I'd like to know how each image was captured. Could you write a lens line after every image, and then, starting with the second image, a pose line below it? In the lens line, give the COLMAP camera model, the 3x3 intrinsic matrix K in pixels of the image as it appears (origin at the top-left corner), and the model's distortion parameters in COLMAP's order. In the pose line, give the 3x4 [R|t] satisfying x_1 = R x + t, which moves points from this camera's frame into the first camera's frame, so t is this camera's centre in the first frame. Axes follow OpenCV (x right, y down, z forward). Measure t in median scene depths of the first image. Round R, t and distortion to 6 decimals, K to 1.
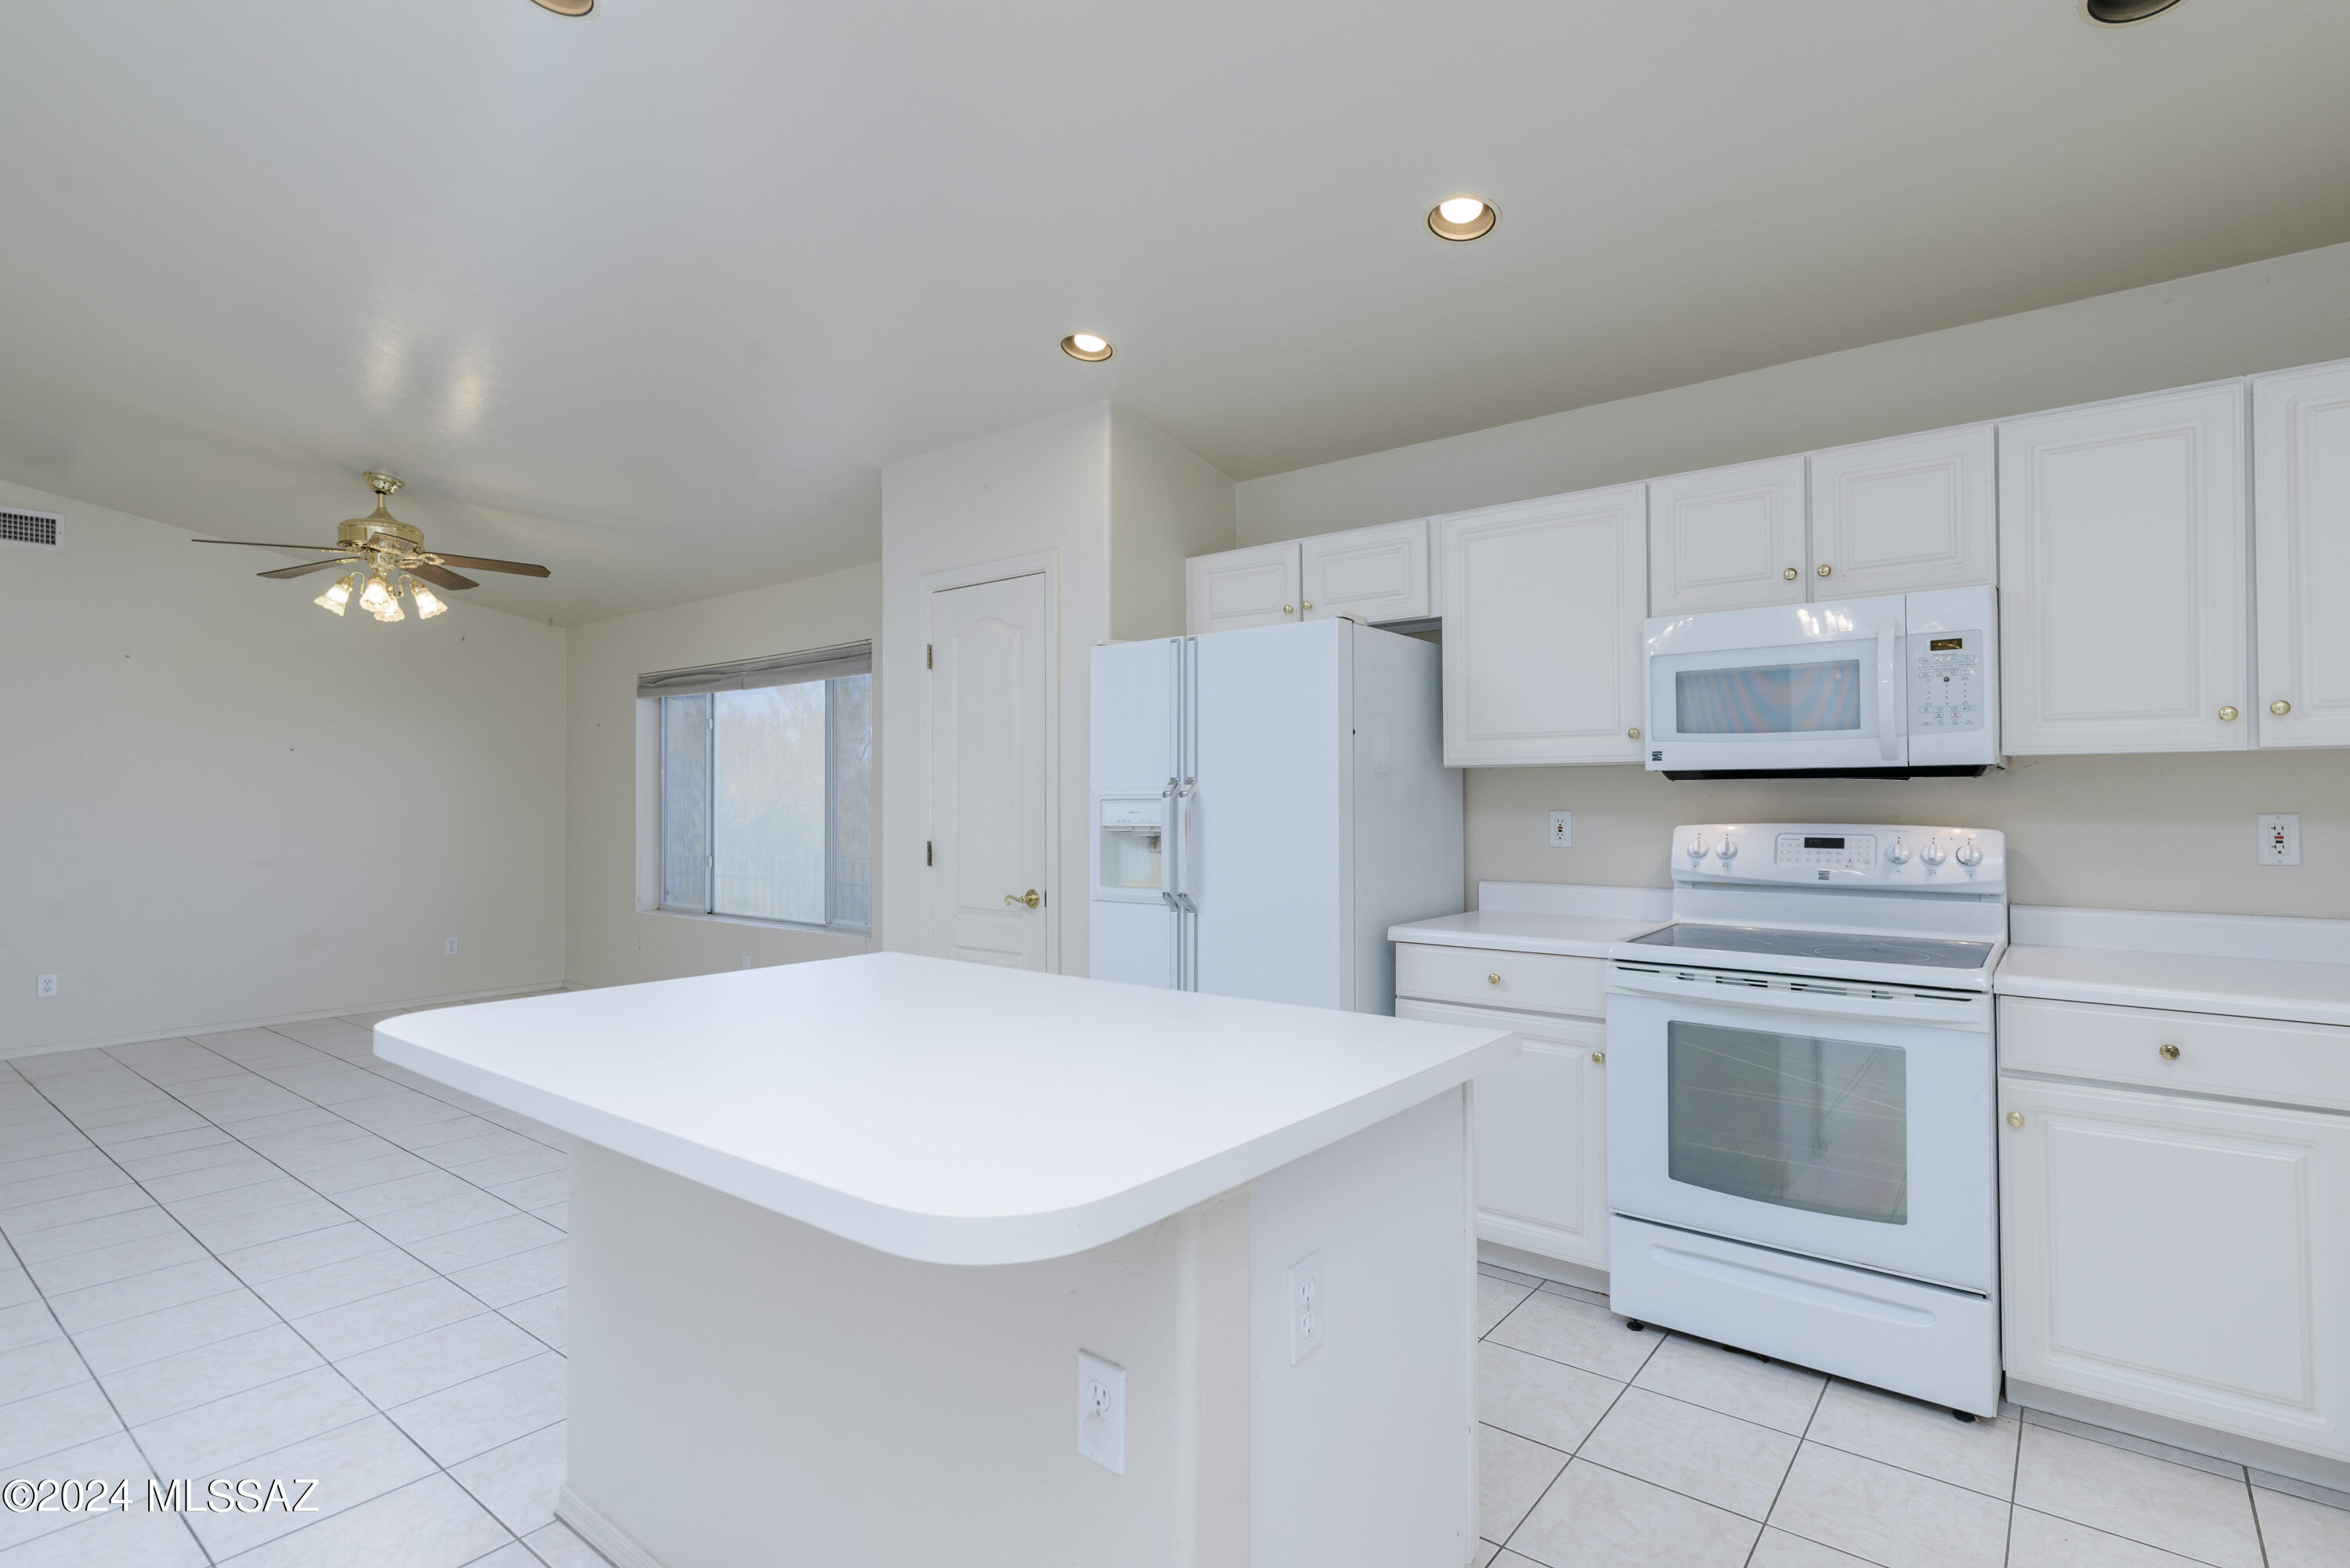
lens RADIAL K [[1136.1, 0, 1207.7], [0, 1136.1, 786.0], [0, 0, 1]] dist [0.002277, -0.001897]
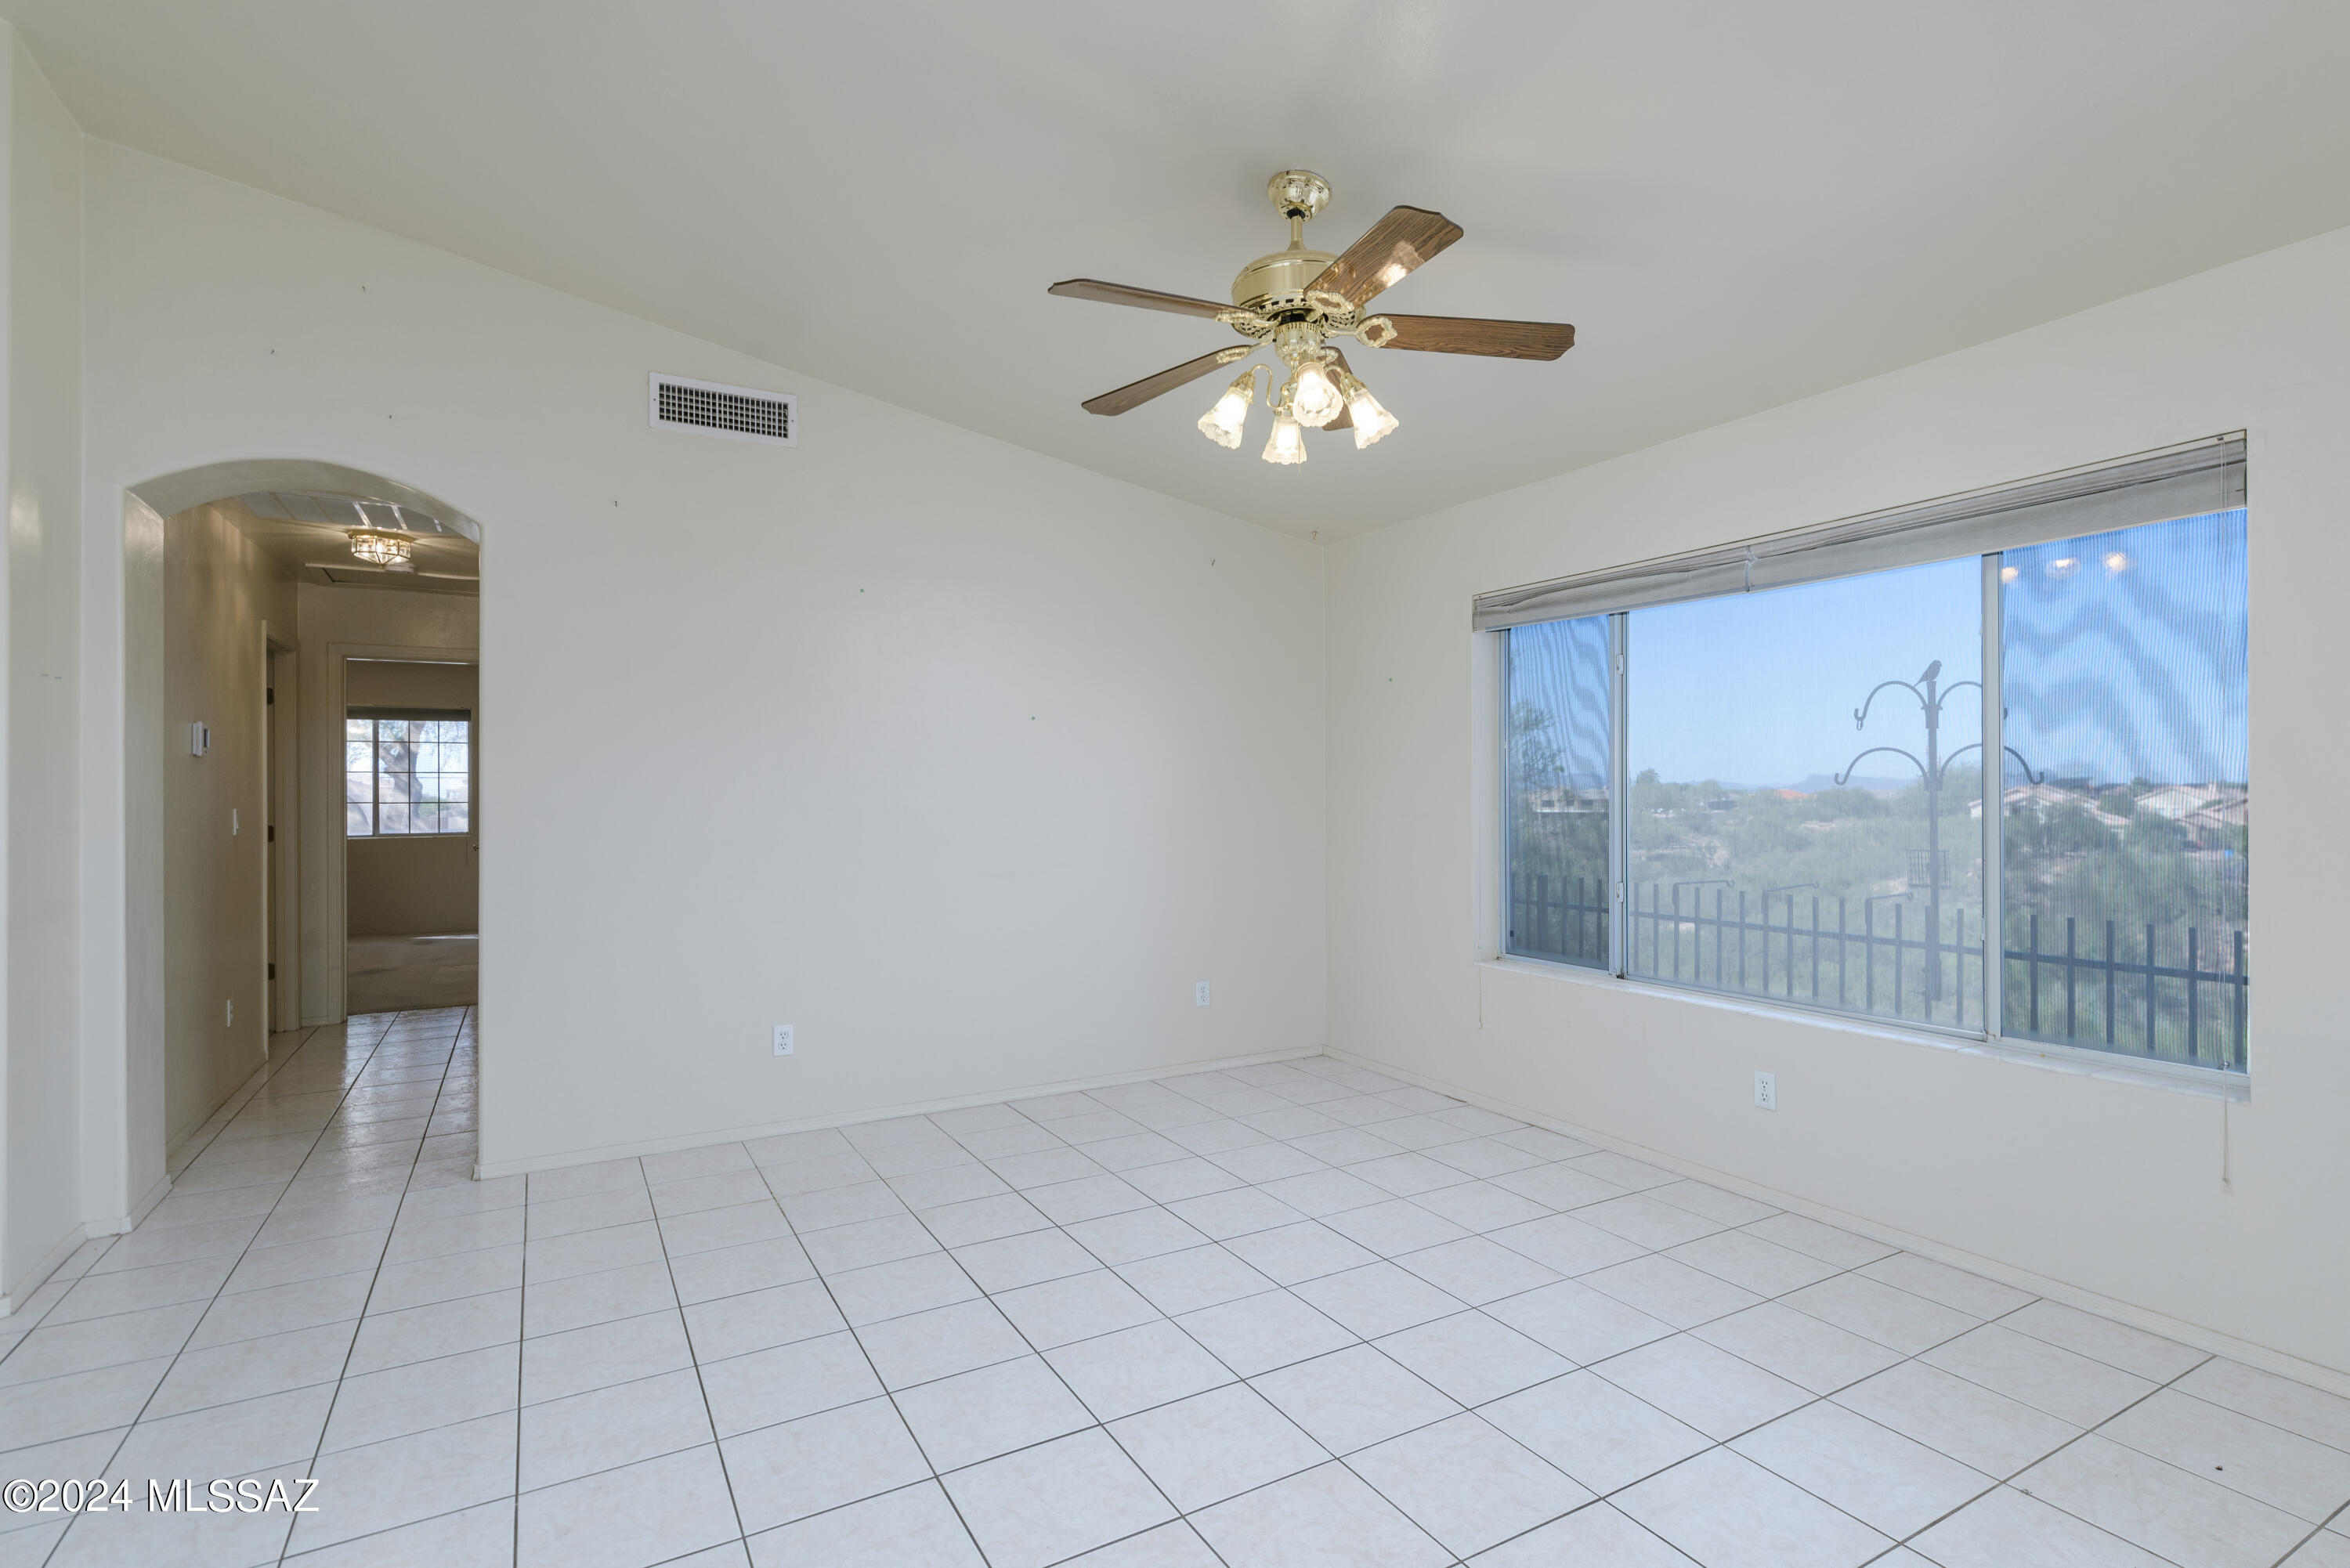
lens RADIAL K [[1136.1, 0, 1189.3], [0, 1136.1, 788.9], [0, 0, 1]] dist [0.002277, -0.001897]
pose [[0.923063, 0.003780, -0.384631, -0.496754], [0.000362, 0.999943, 0.010697, 0.005836], [0.384649, -0.010014, 0.923008, 0.424788]]
